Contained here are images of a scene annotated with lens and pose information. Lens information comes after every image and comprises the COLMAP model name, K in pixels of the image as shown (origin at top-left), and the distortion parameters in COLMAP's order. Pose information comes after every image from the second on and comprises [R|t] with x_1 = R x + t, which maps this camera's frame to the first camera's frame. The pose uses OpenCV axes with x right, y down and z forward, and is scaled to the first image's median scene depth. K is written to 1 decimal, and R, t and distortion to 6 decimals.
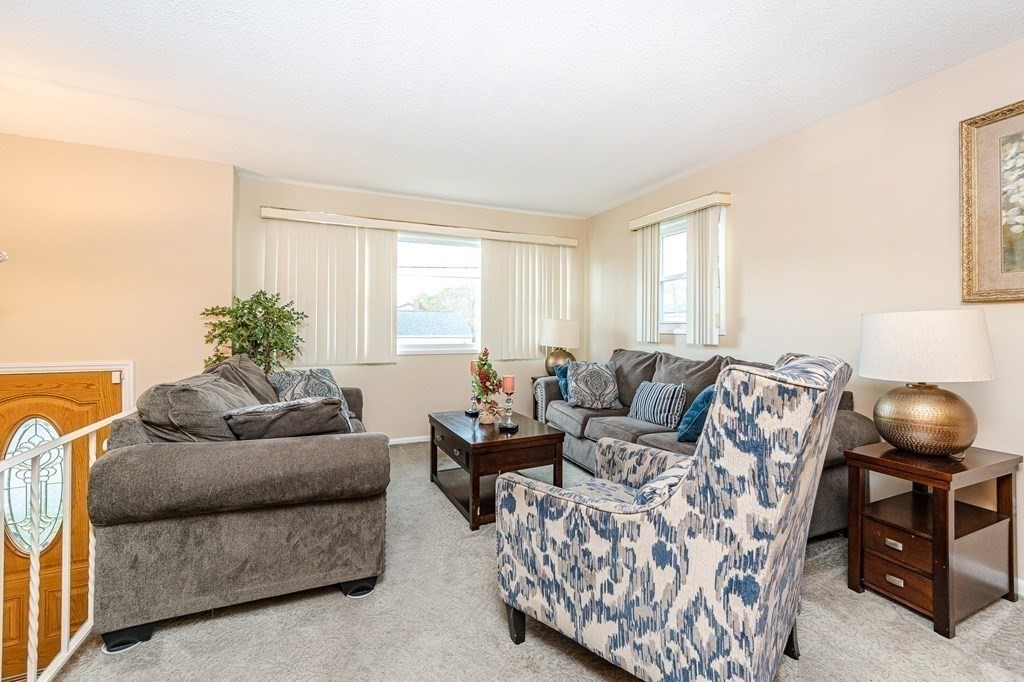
lens RADIAL K [[409.1, 0, 509.7], [0, 409.1, 325.8], [0, 0, 1]] dist [-0.010587, -0.000019]
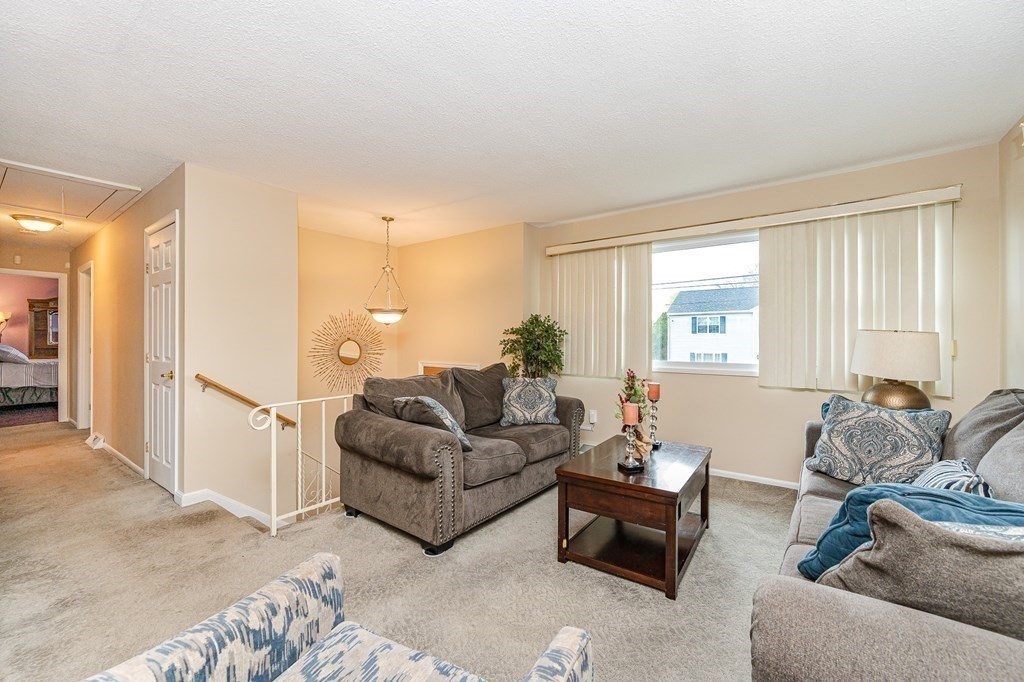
lens RADIAL K [[404.6, 0, 527.8], [0, 404.6, 336.3], [0, 0, 1]] dist [-0.017144, 0.005285]
pose [[0.526885, -0.007728, -0.849901, 0.445365], [0.006052, 0.999967, -0.005340, -0.009667], [0.849915, -0.002330, 0.526915, 0.297687]]
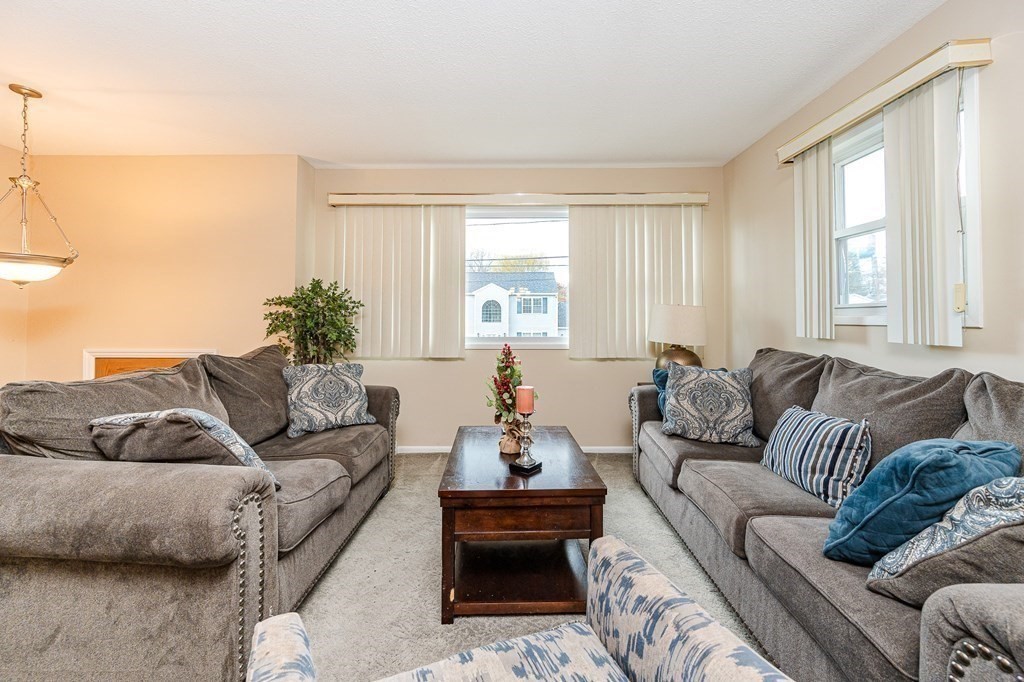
lens RADIAL K [[410.4, 0, 507.8], [0, 410.4, 309.5], [0, 0, 1]] dist [-0.011764, 0.005150]
pose [[0.915319, -0.013325, -0.402510, 0.183682], [0.005669, 0.999780, -0.020206, 0.007297], [0.402690, 0.016213, 0.915193, 0.287411]]
